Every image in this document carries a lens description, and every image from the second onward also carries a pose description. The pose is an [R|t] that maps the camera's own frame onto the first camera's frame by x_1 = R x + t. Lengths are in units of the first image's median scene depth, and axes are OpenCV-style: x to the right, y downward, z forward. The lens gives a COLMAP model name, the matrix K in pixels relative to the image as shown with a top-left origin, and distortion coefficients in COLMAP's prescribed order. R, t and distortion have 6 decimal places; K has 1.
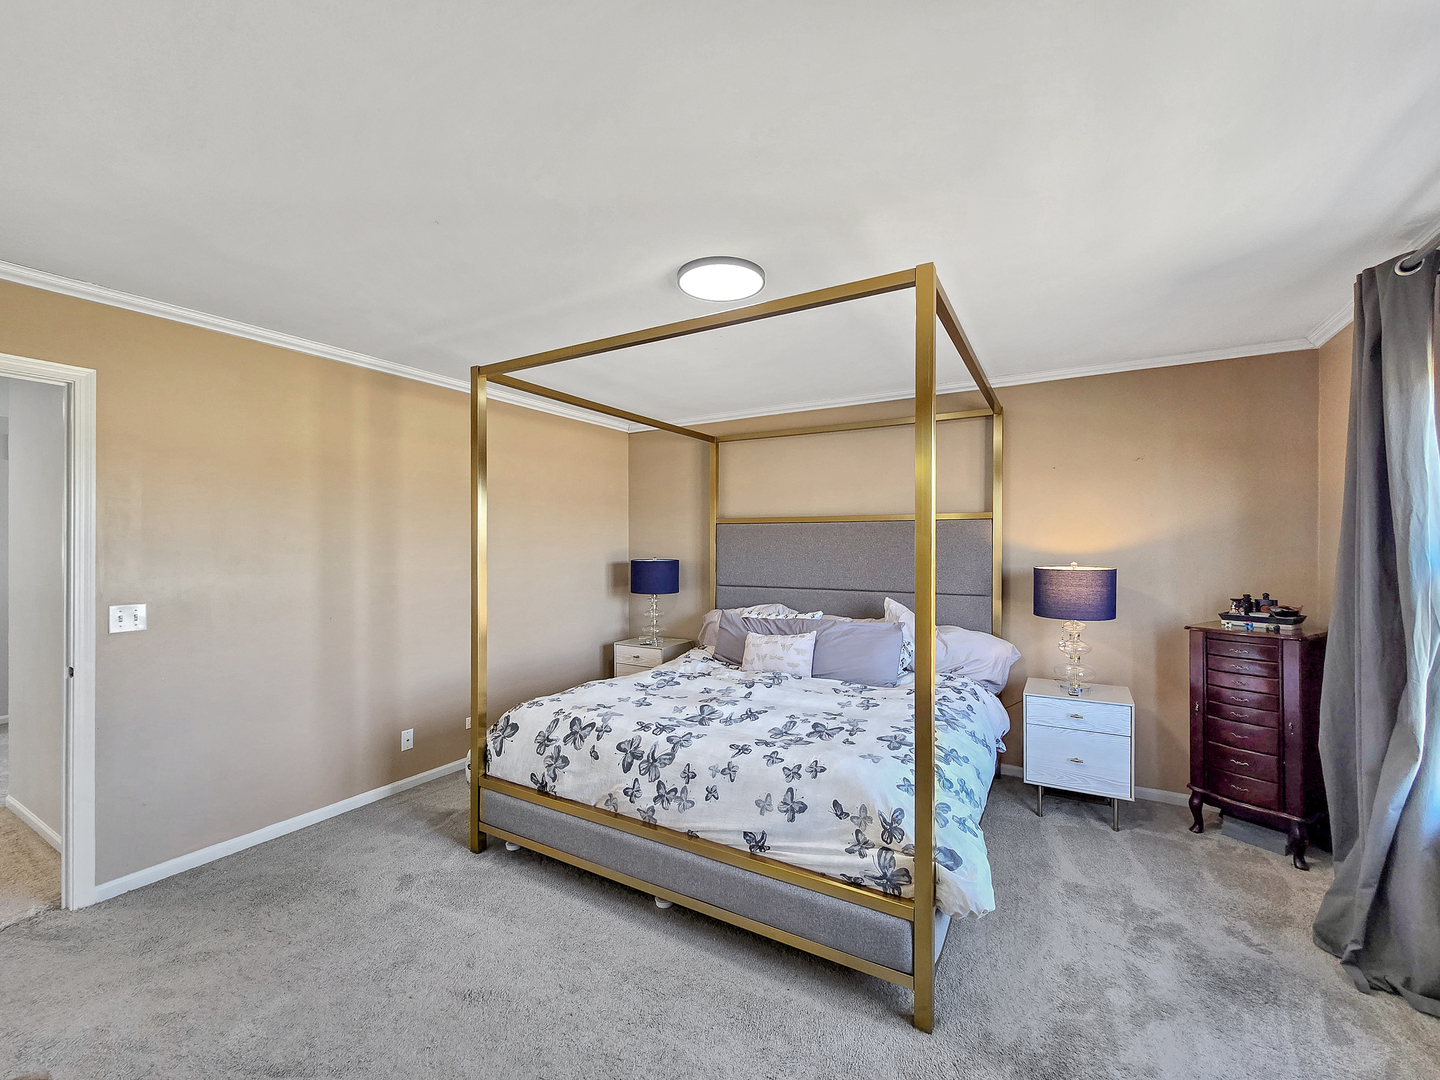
lens RADIAL K [[591.1, 0, 736.7], [0, 591.1, 539.0], [0, 0, 1]] dist [0.002653, 0.000433]
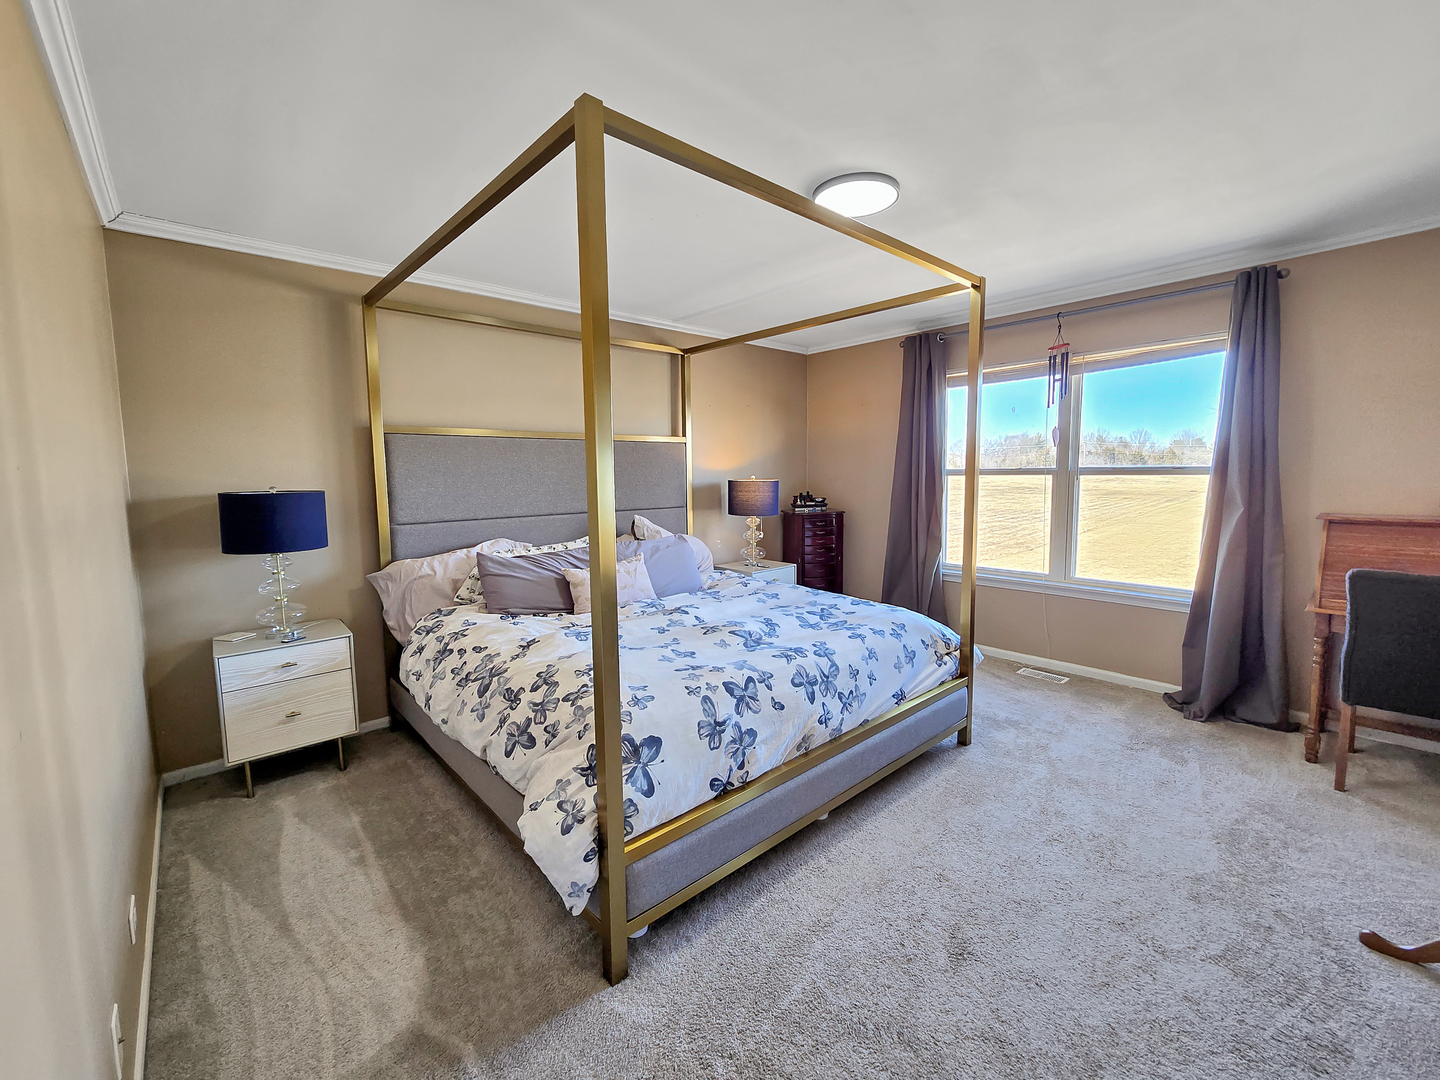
lens RADIAL K [[591.1, 0, 746.5], [0, 591.1, 522.4], [0, 0, 1]] dist [0.002653, 0.000433]
pose [[0.298846, -0.085148, 0.950495, -0.980735], [0.005976, 0.996159, 0.087360, 0.034008], [-0.954283, -0.020427, 0.298207, 0.769038]]
